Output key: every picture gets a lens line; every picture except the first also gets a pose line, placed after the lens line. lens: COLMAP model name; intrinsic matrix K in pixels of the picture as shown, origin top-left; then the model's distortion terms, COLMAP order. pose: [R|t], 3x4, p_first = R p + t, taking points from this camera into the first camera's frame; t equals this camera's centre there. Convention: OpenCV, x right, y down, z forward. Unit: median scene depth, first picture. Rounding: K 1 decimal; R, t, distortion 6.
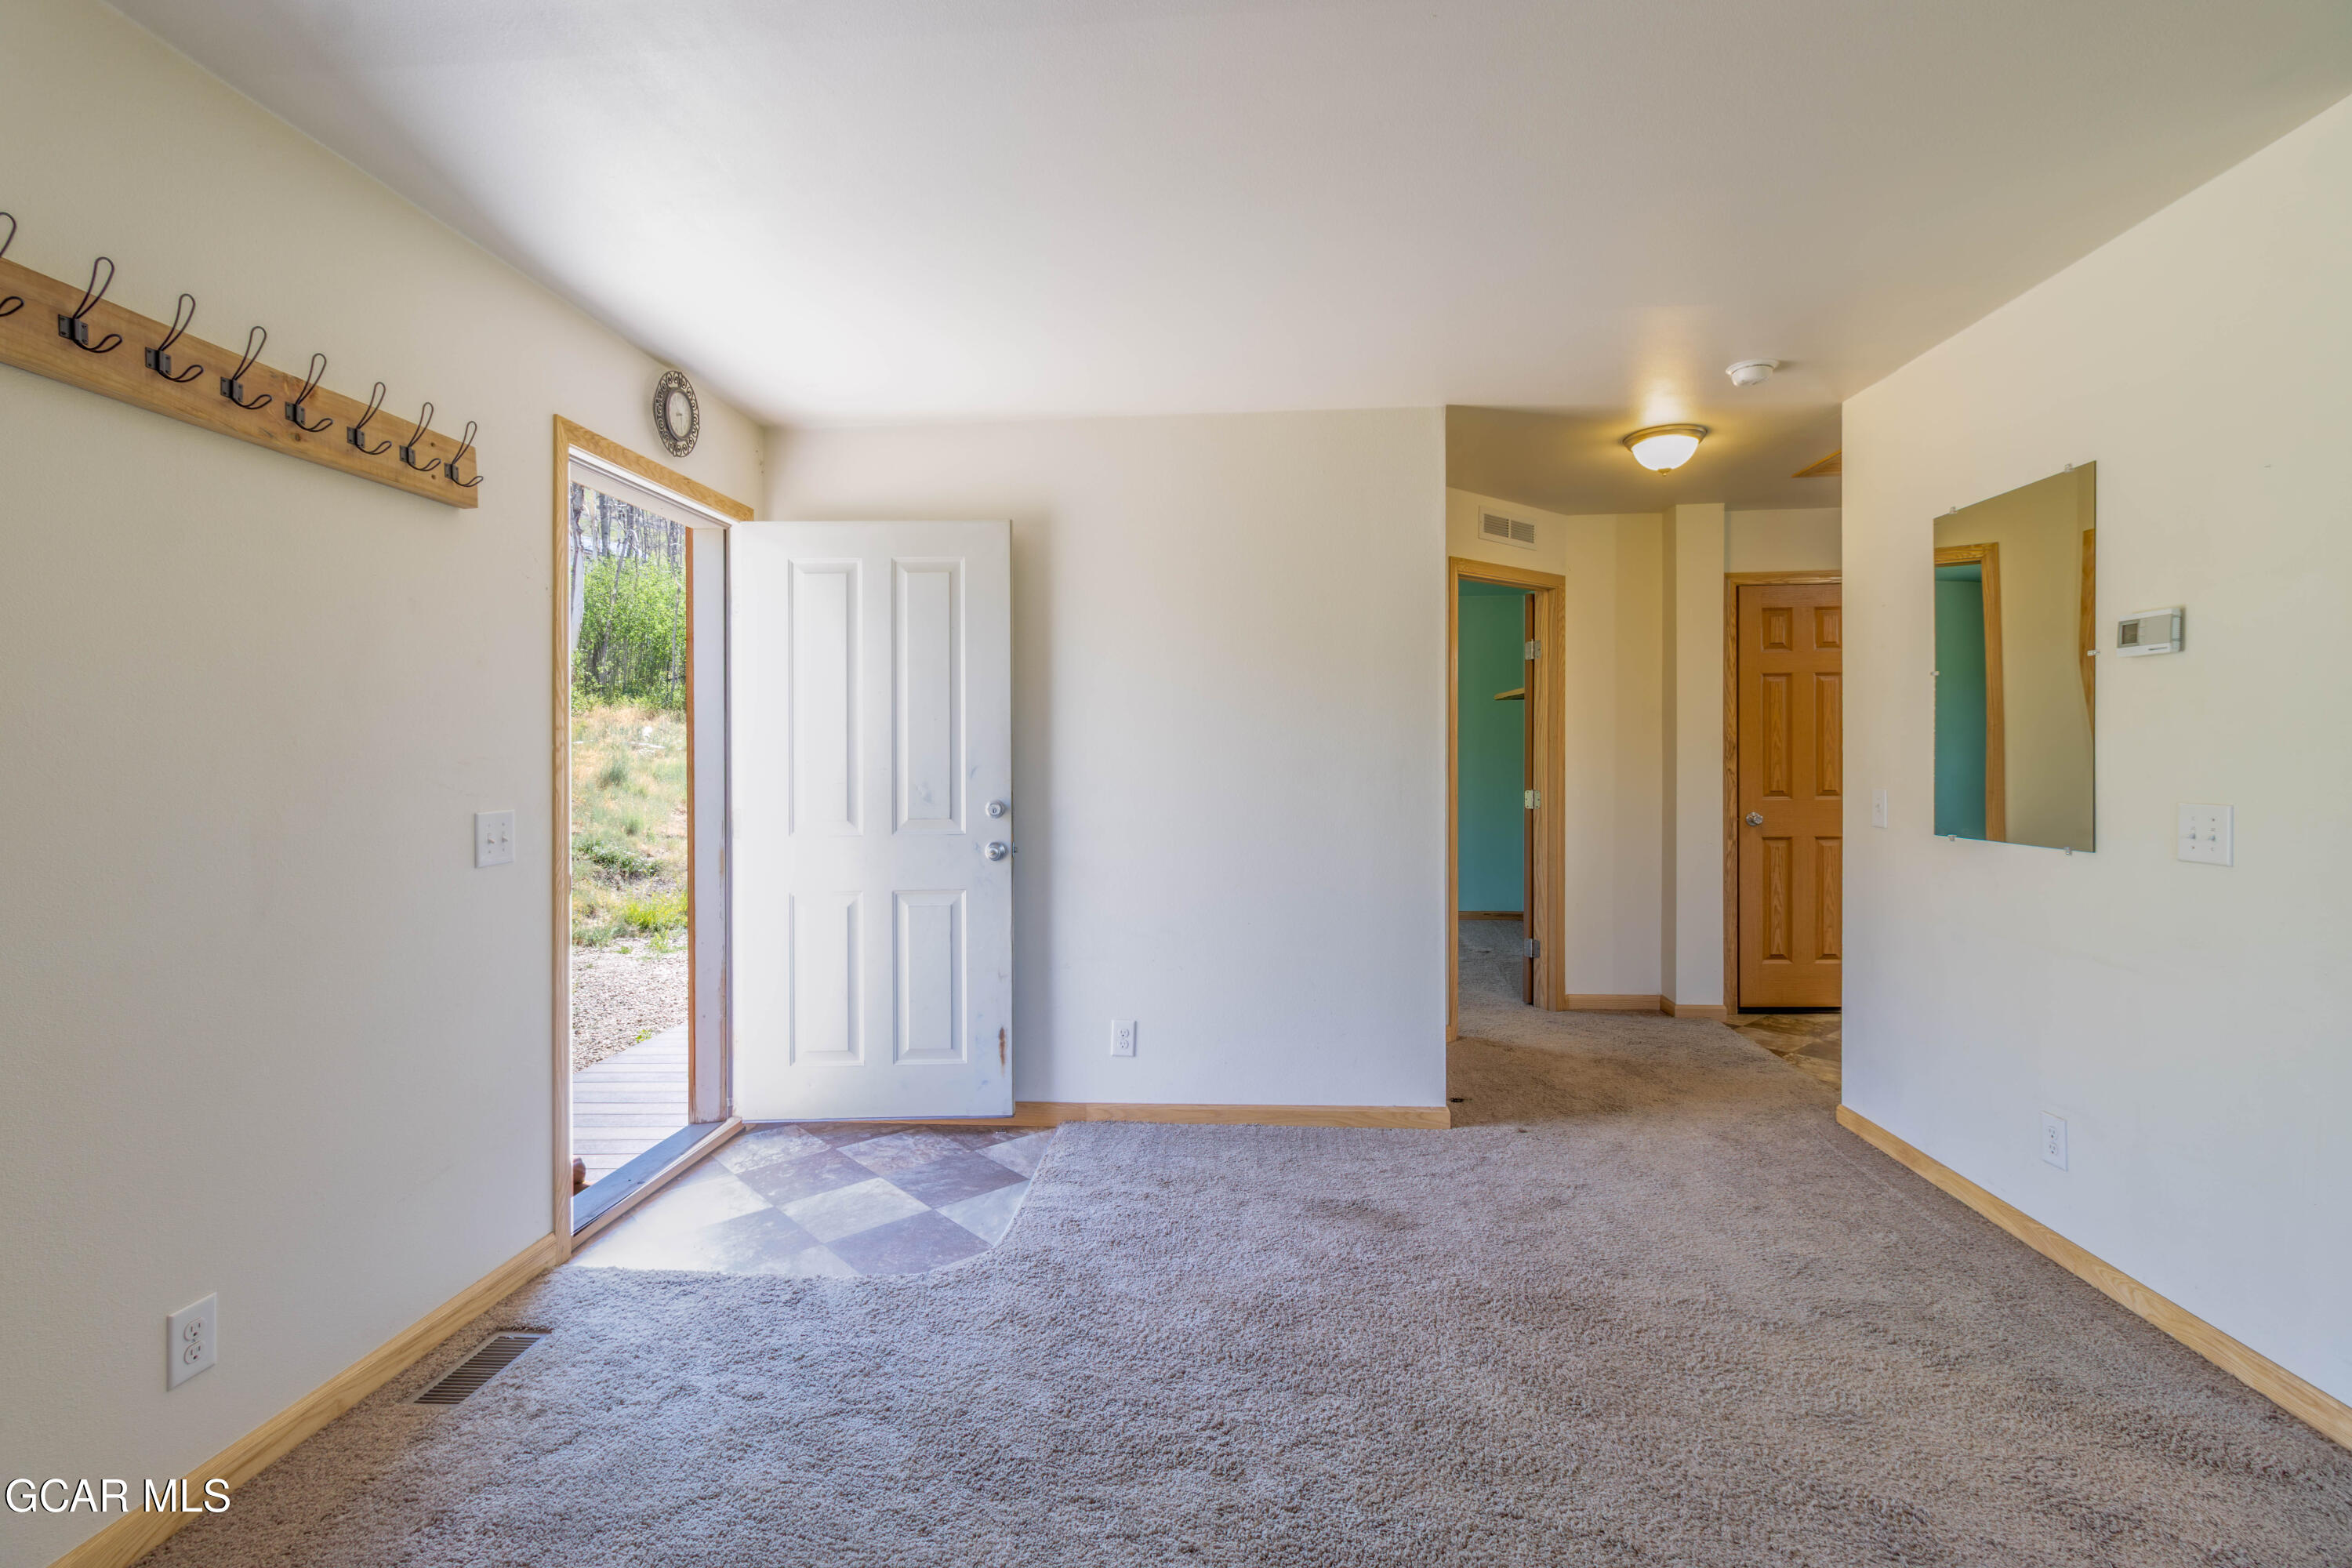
lens RADIAL K [[1088.4, 0, 1176.0], [0, 1088.4, 784.0], [0, 0, 1]] dist [-0.000235, -0.000001]
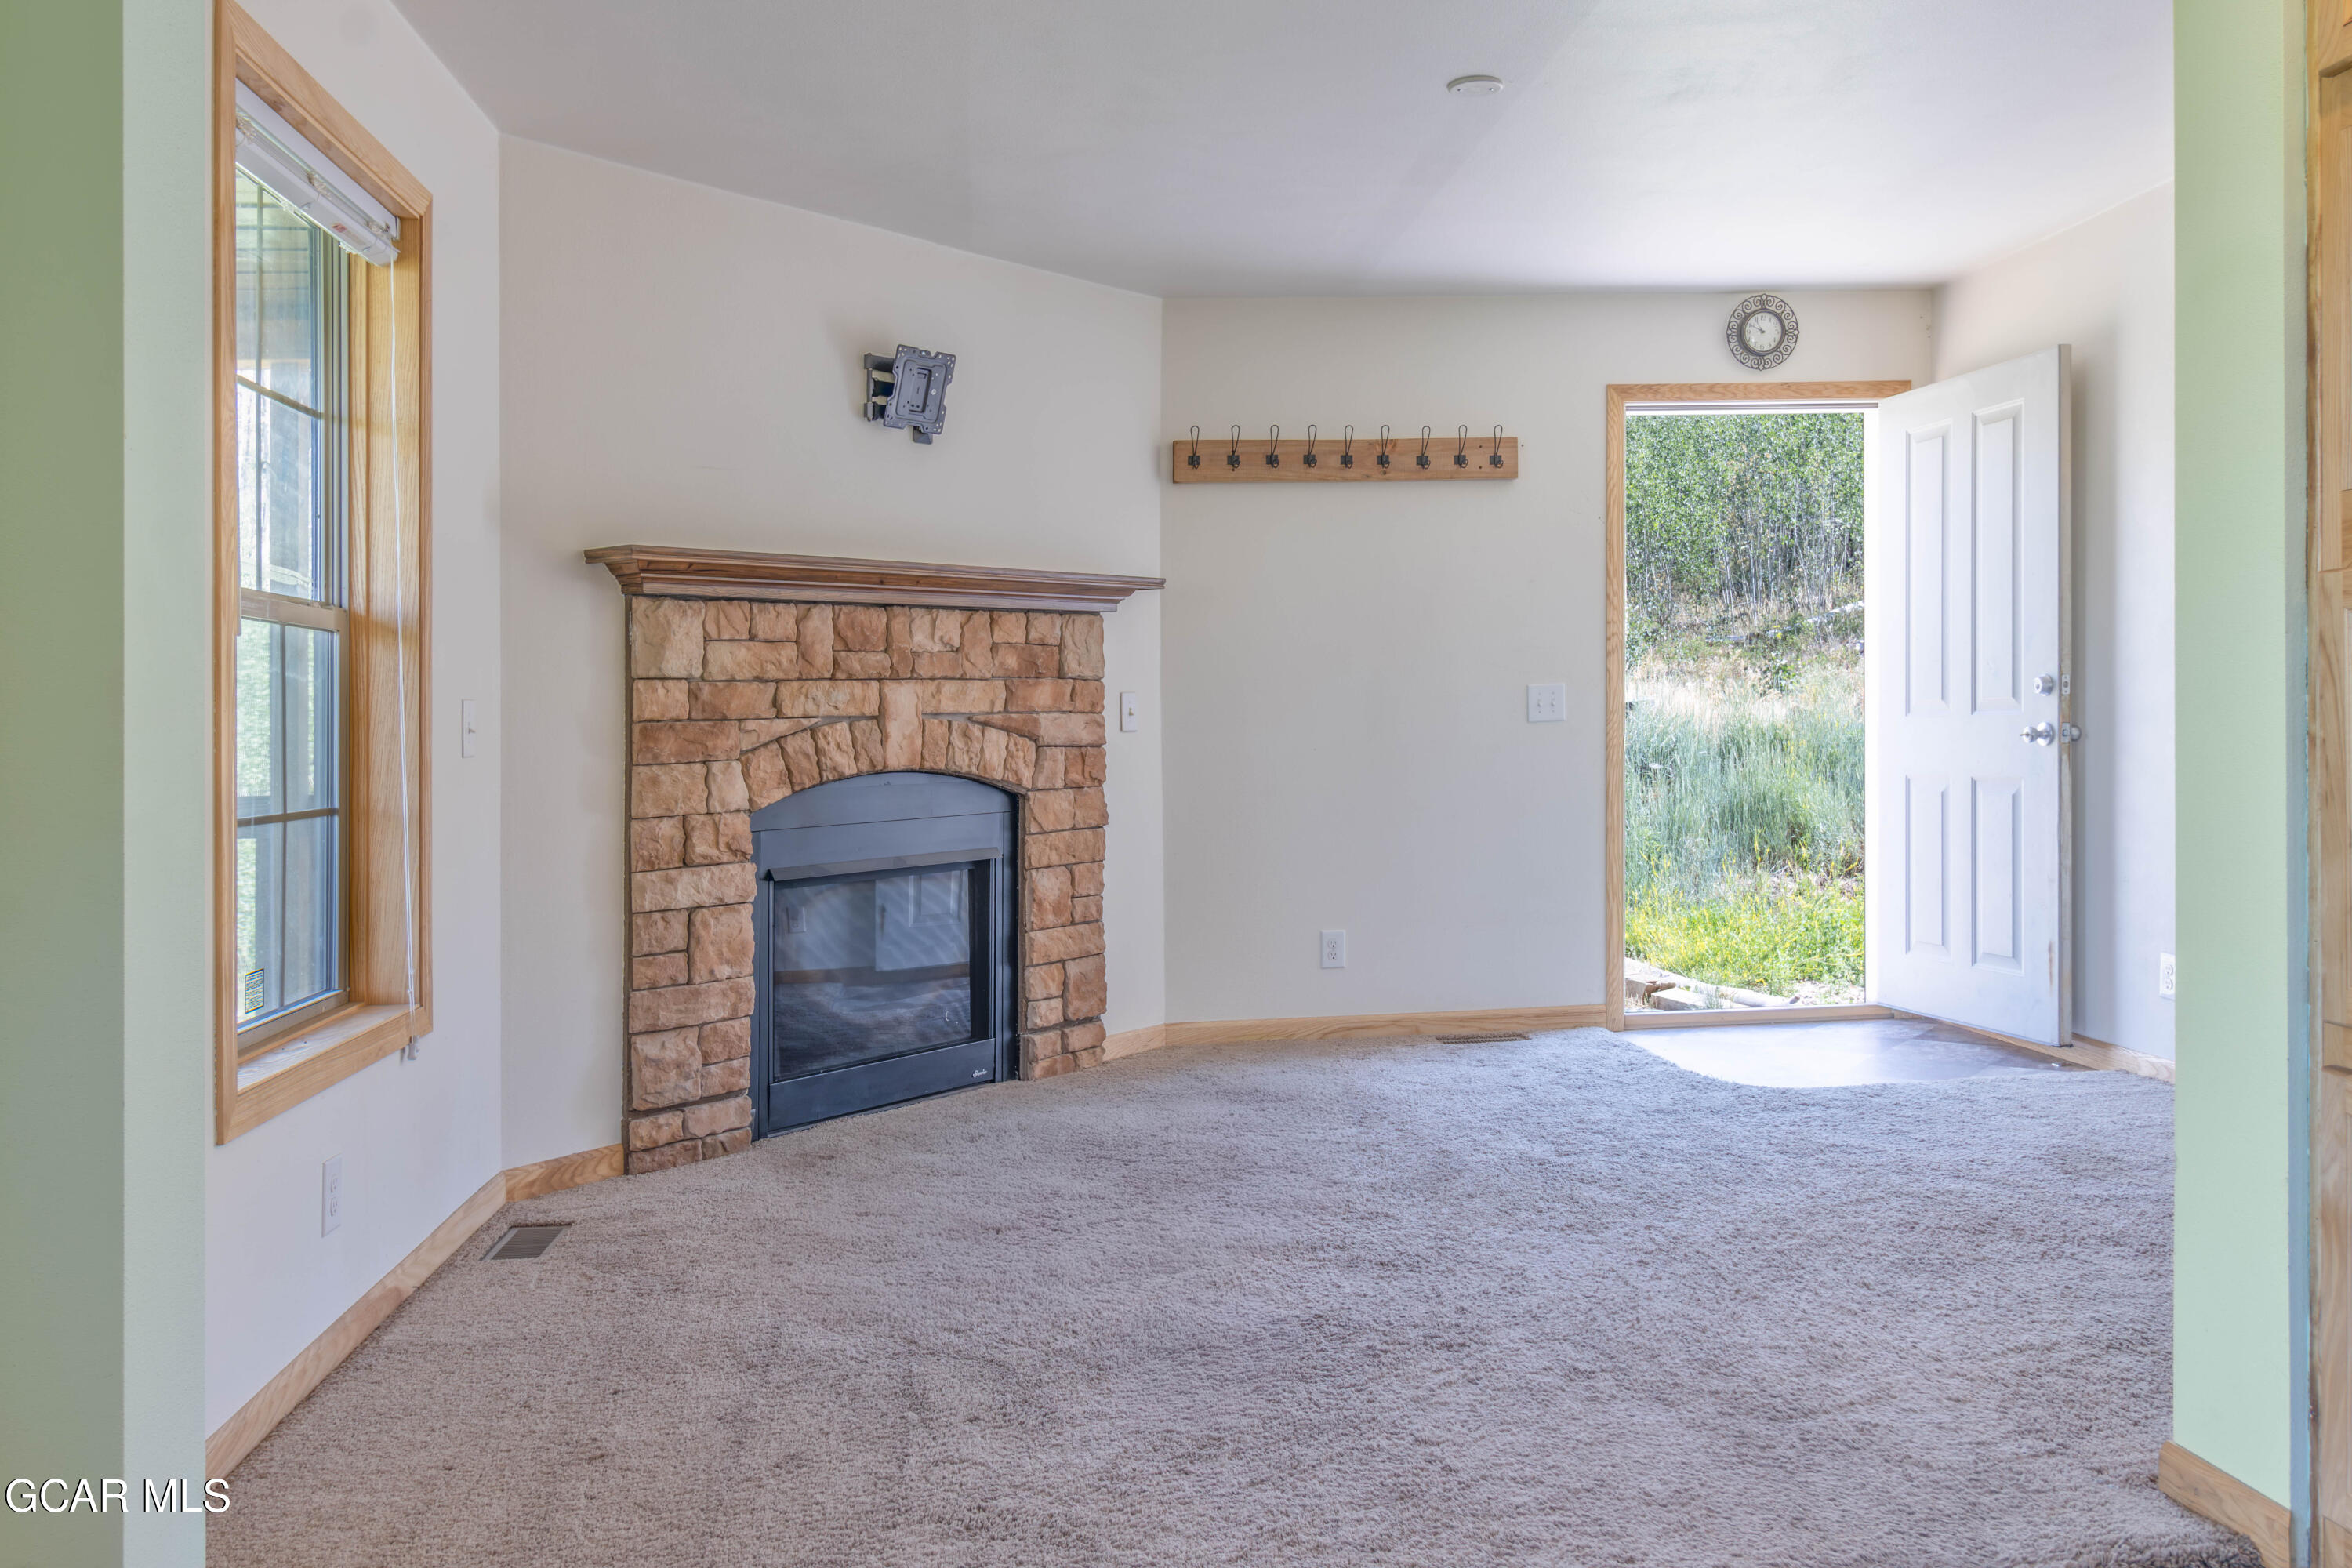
lens RADIAL K [[1881.0, 0, 1164.2], [0, 1881.0, 702.2], [0, 0, 1]] dist [0.004420, 0.005409]
pose [[0.173515, -0.003634, -0.984824, 1.305921], [0.006691, 0.999974, -0.002511, 0.038841], [0.984808, -0.006154, 0.173535, 0.060707]]
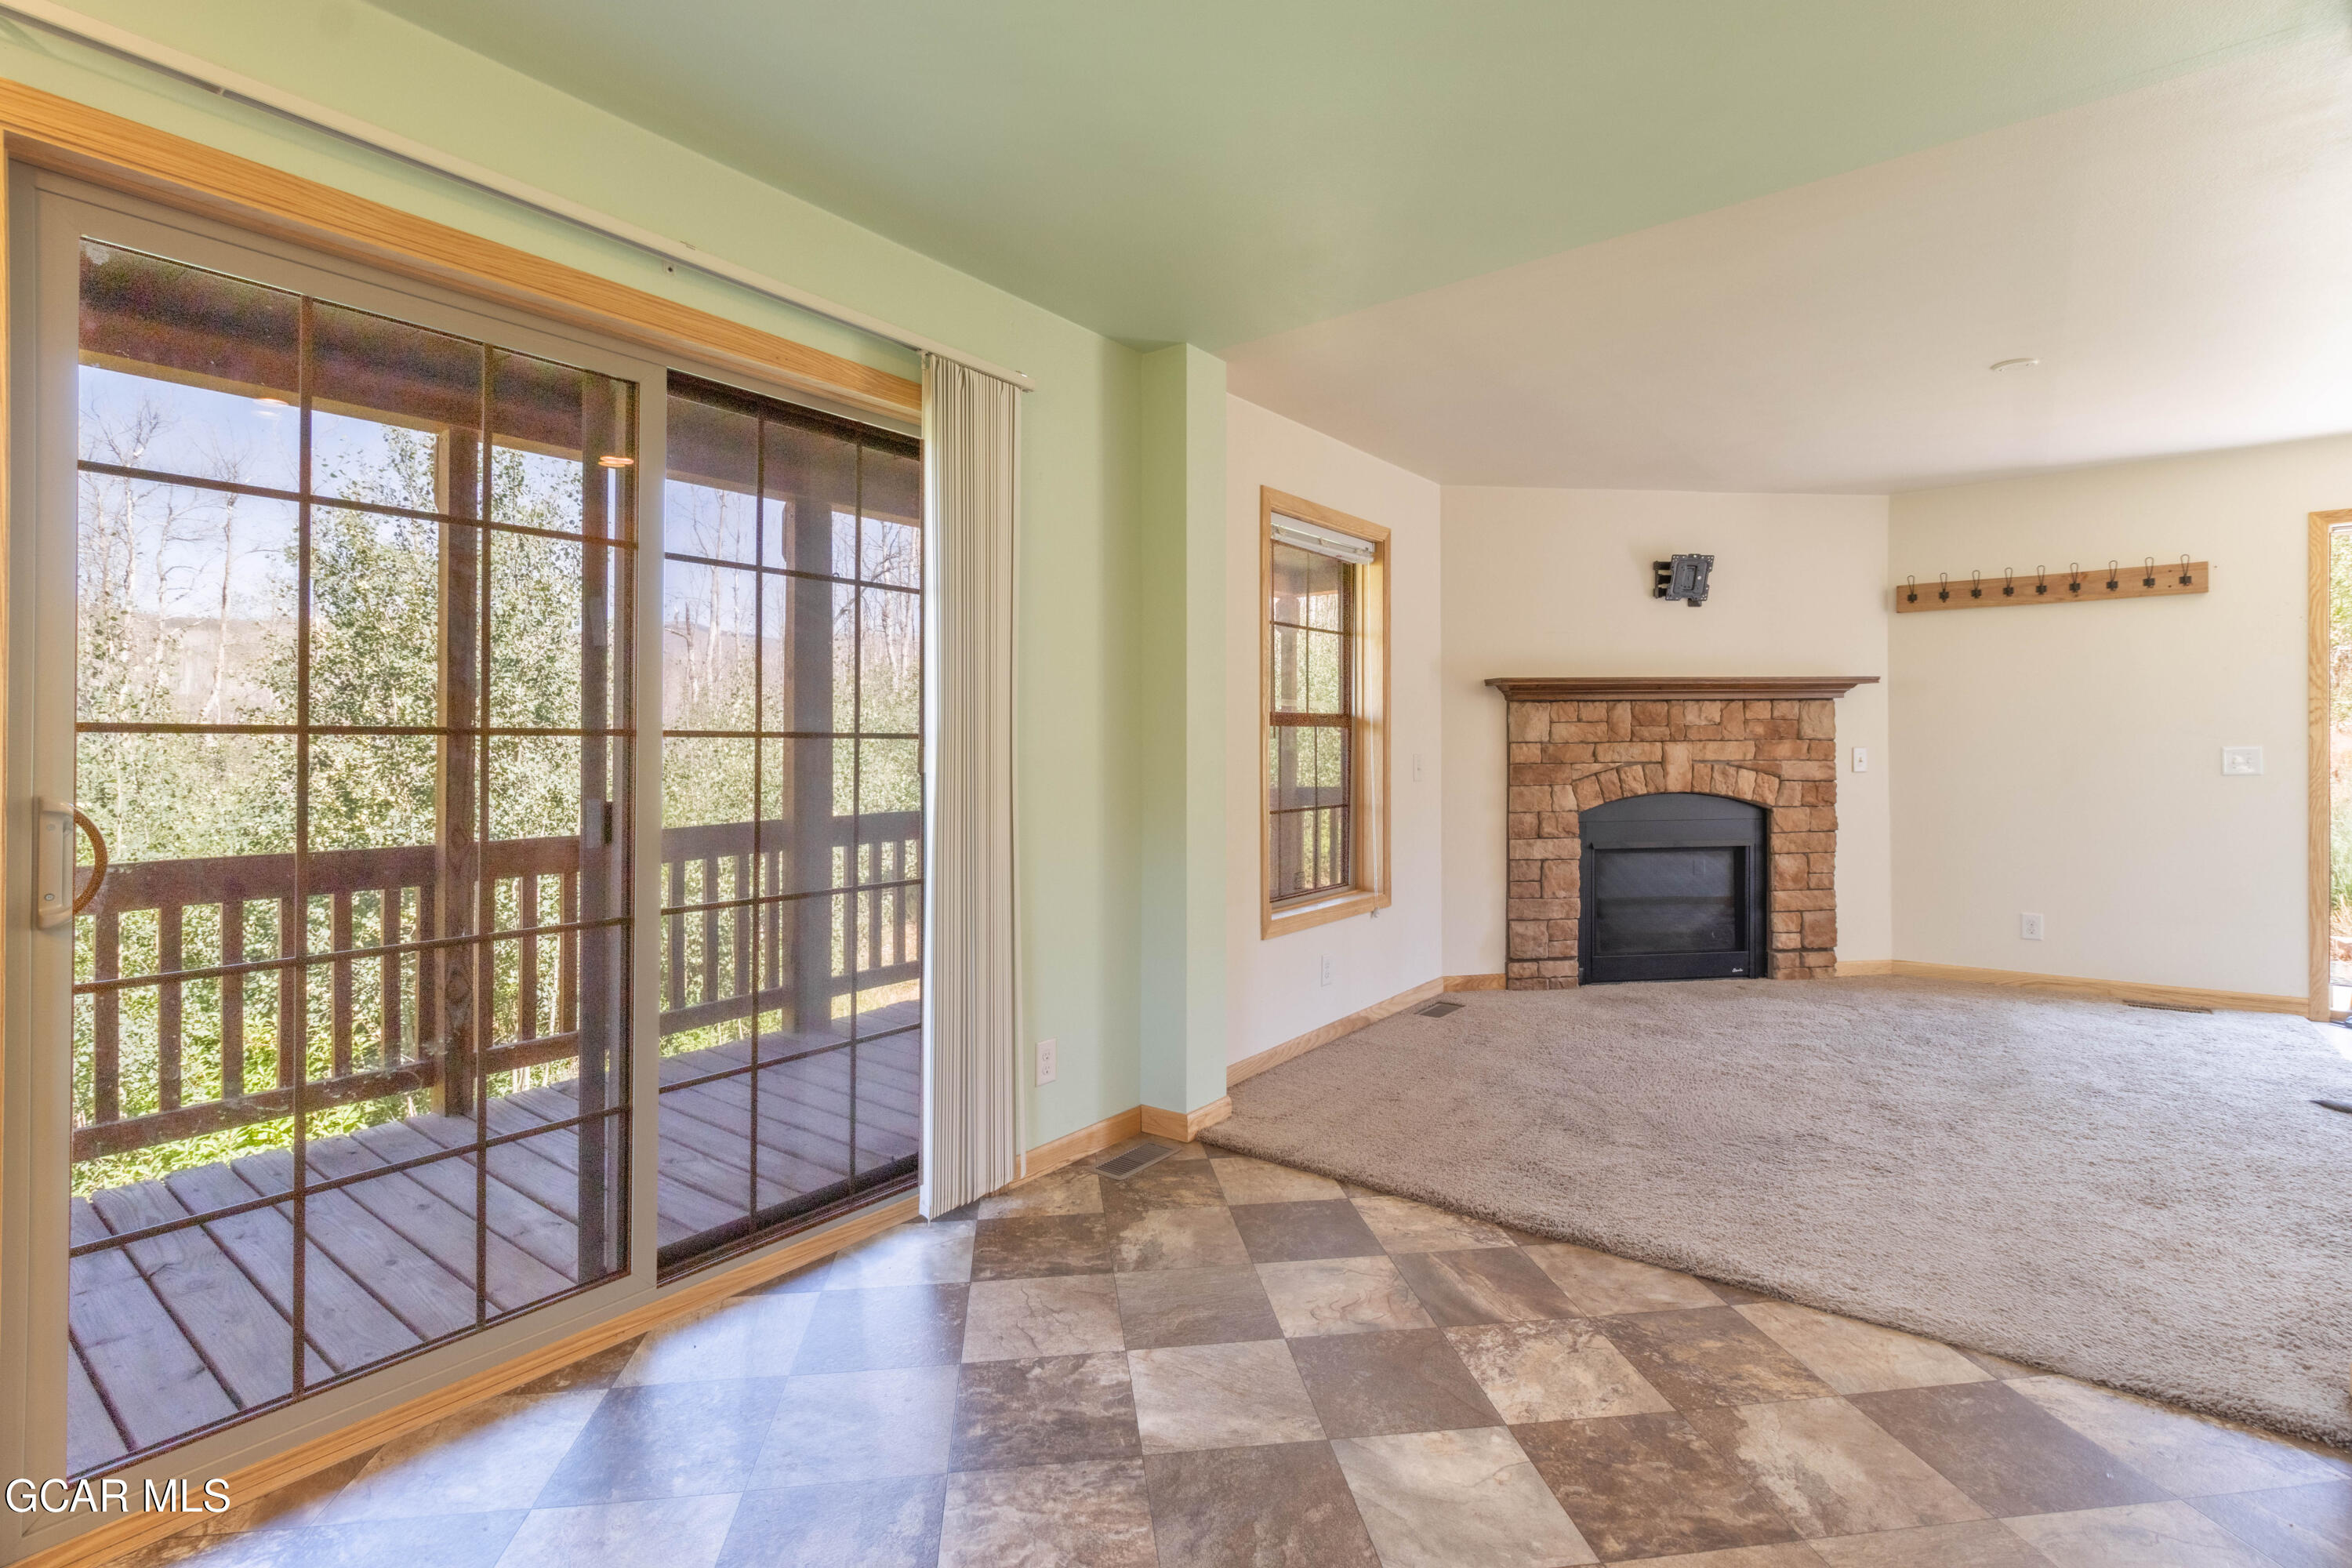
lens RADIAL K [[1075.0, 0, 1165.4], [0, 1075.0, 723.7], [0, 0, 1]] dist [-0.001322, -0.000104]
pose [[-0.551663, -0.001491, -0.834066, 1.471300], [0.000139, 0.999998, -0.001880, -0.008225], [0.834067, -0.001153, -0.551662, 0.359466]]
